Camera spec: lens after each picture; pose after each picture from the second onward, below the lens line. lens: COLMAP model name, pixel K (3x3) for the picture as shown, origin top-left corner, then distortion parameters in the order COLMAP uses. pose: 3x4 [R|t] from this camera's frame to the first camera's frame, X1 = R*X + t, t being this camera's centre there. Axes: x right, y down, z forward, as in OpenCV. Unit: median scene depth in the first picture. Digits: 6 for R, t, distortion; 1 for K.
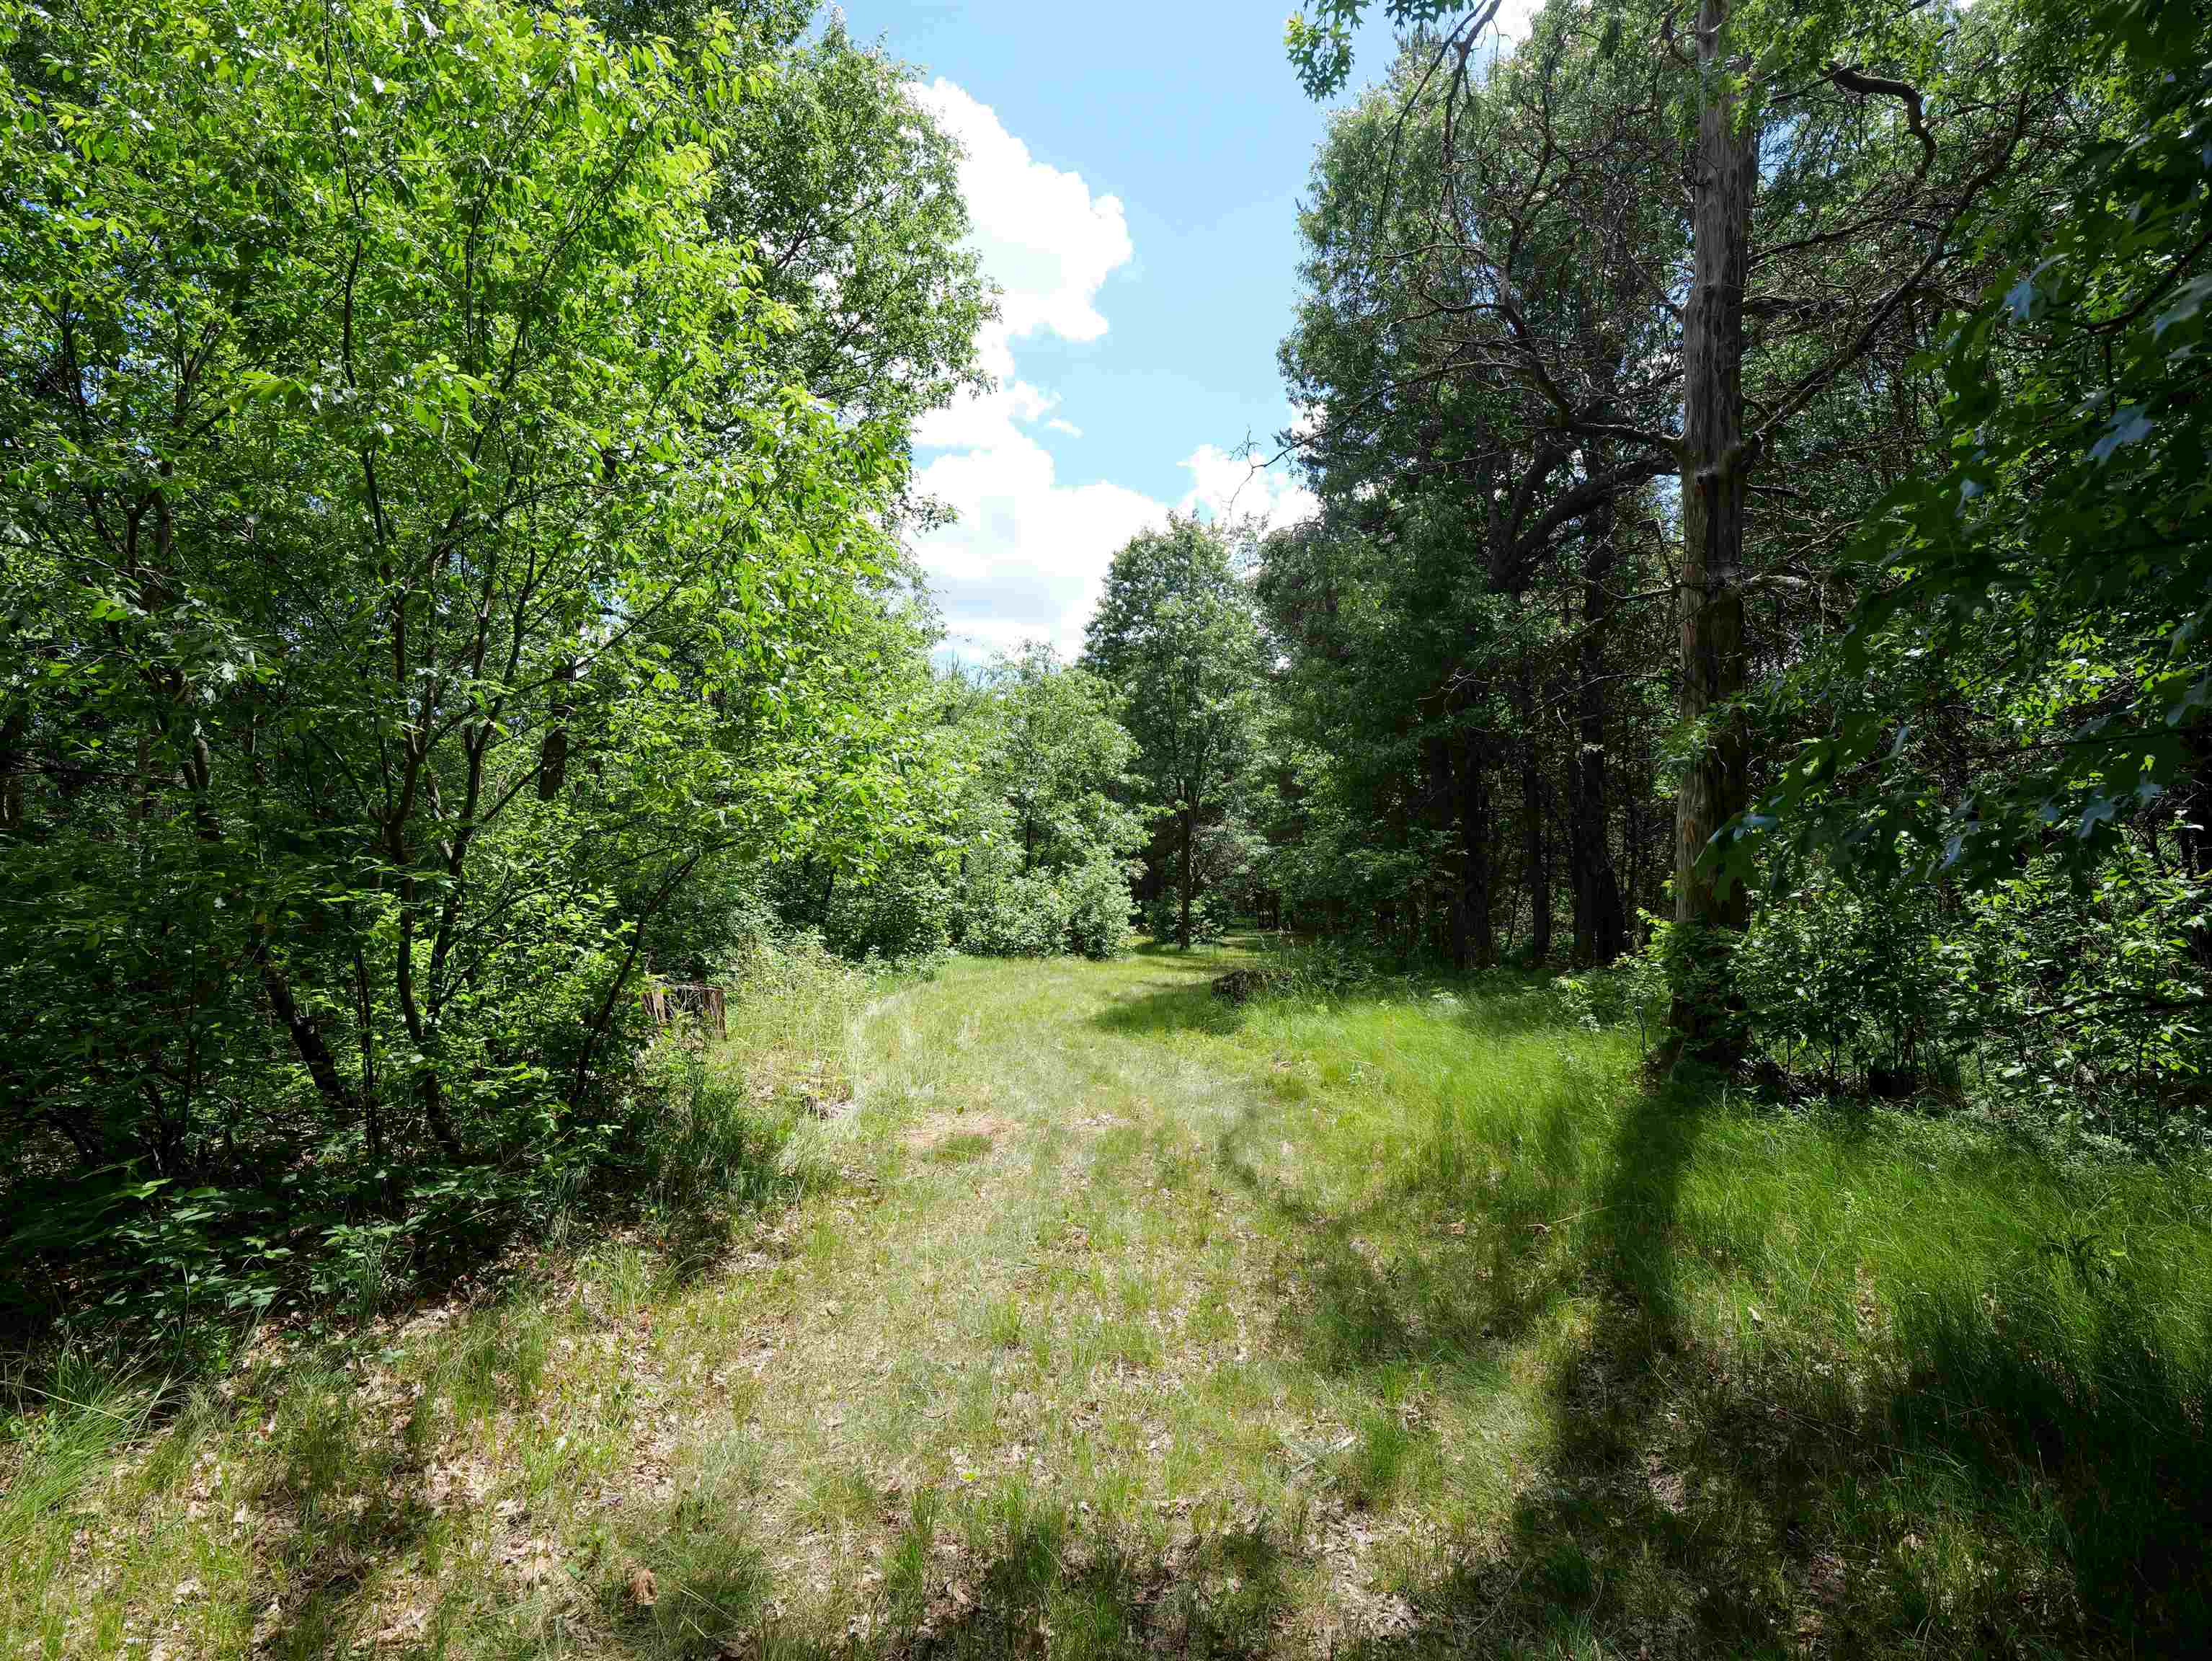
lens RADIAL K [[1112.9, 0, 1098.0], [0, 1112.9, 832.2], [0, 0, 1]] dist [-0.032286, 0.002873]
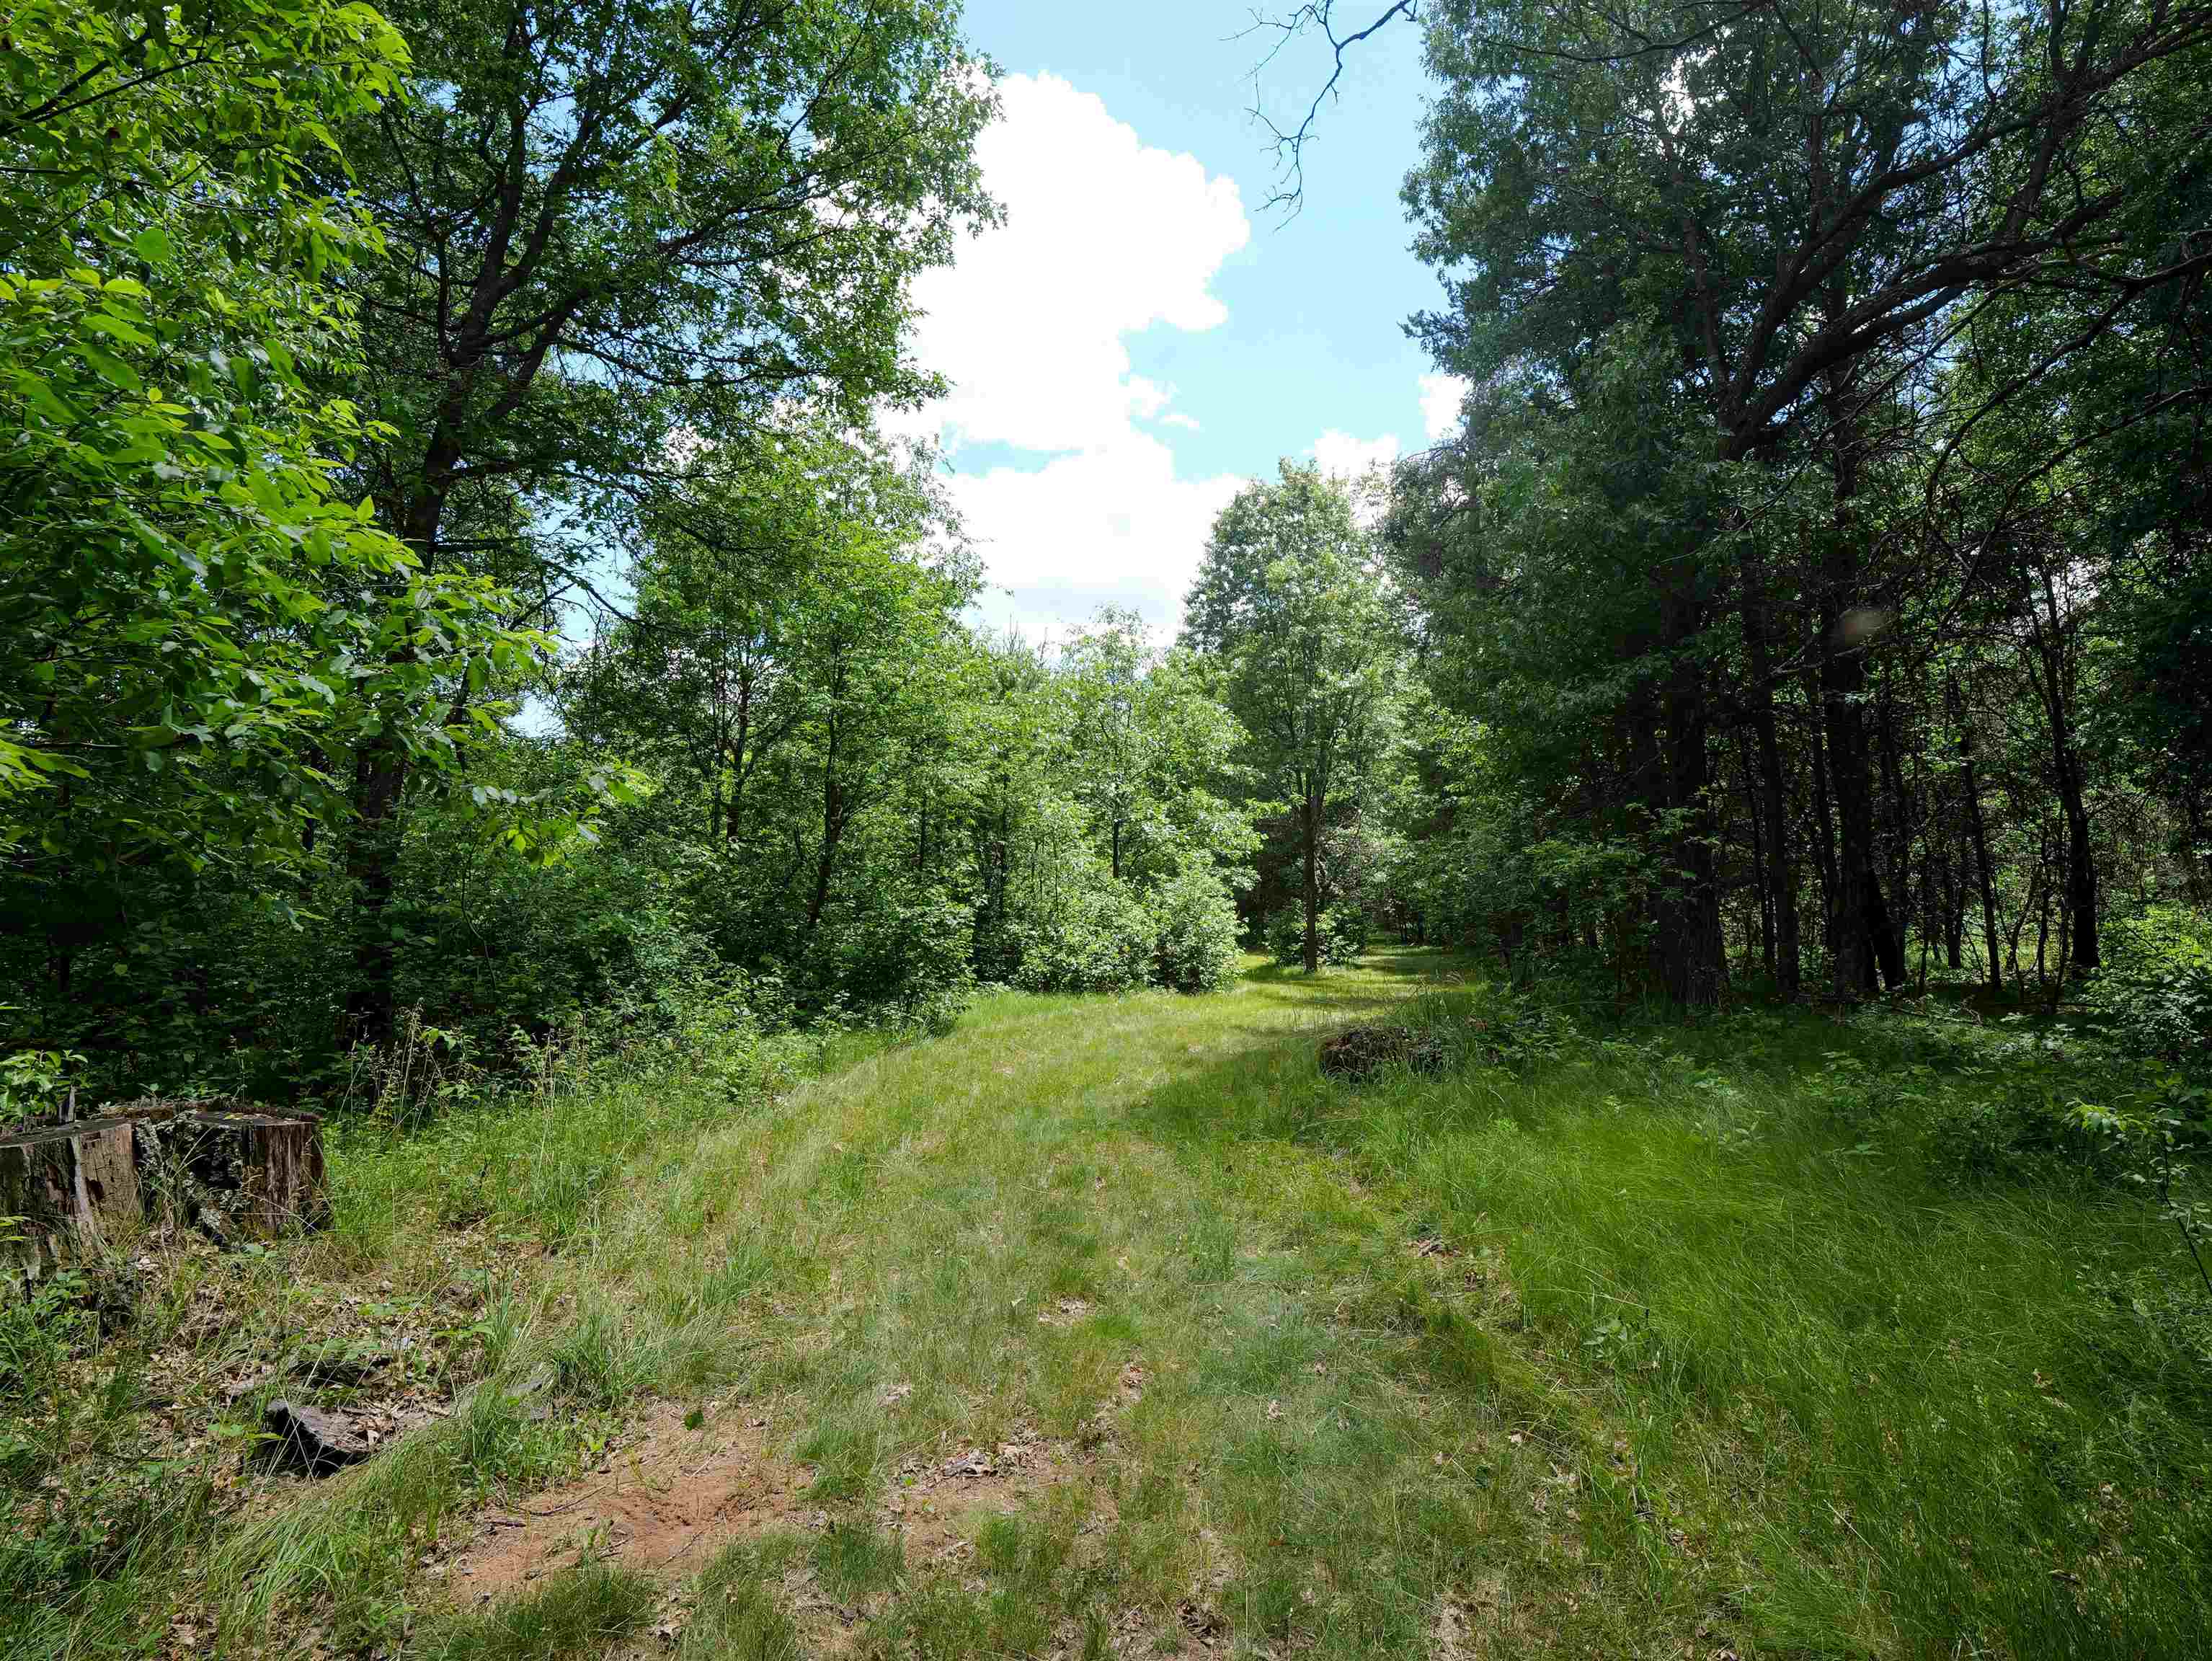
lens RADIAL K [[1112.9, 0, 1111.0], [0, 1112.9, 839.2], [0, 0, 1]] dist [-0.032286, 0.002873]
pose [[0.993427, -0.022771, -0.112183, 0.028399], [0.022143, 0.999731, -0.006843, 0.007194], [0.112309, 0.004314, 0.993664, 0.167901]]
